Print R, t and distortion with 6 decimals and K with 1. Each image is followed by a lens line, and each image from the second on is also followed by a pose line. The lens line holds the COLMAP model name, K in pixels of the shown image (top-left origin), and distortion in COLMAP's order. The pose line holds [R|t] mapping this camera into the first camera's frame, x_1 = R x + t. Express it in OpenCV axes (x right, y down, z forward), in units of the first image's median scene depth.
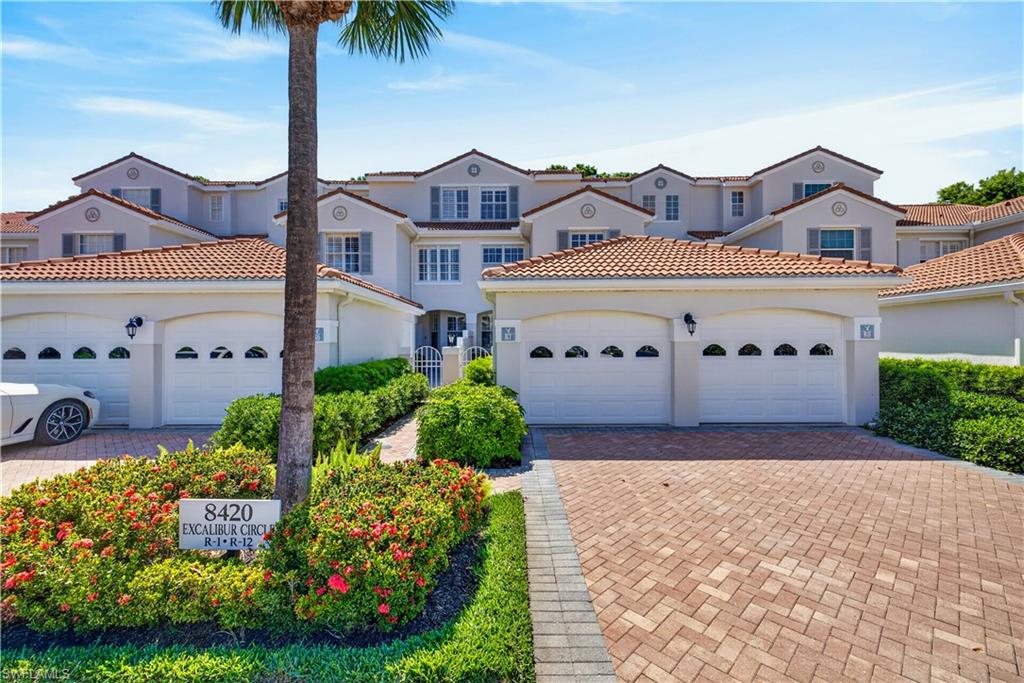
lens RADIAL K [[425.5, 0, 506.6], [0, 425.5, 338.8], [0, 0, 1]] dist [0.002943, -0.000124]
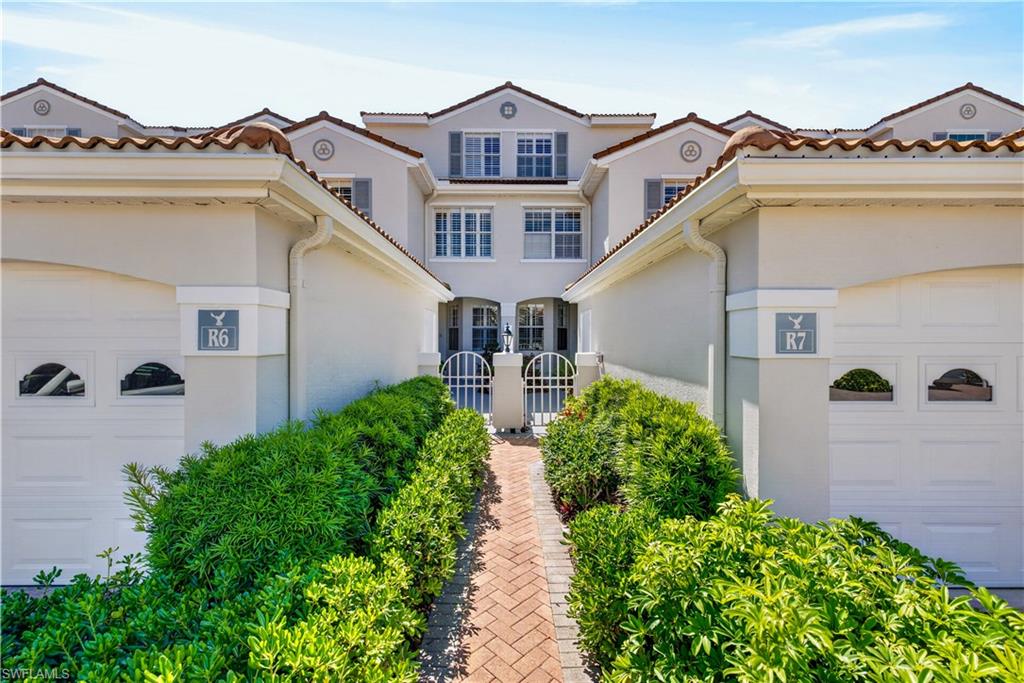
lens RADIAL K [[425.5, 0, 506.6], [0, 425.5, 338.8], [0, 0, 1]] dist [0.002943, -0.000124]
pose [[0.999895, 0.007289, 0.012523, -0.088046], [-0.007392, 0.999939, 0.008176, -0.003292], [-0.012462, -0.008267, 0.999888, 0.260453]]
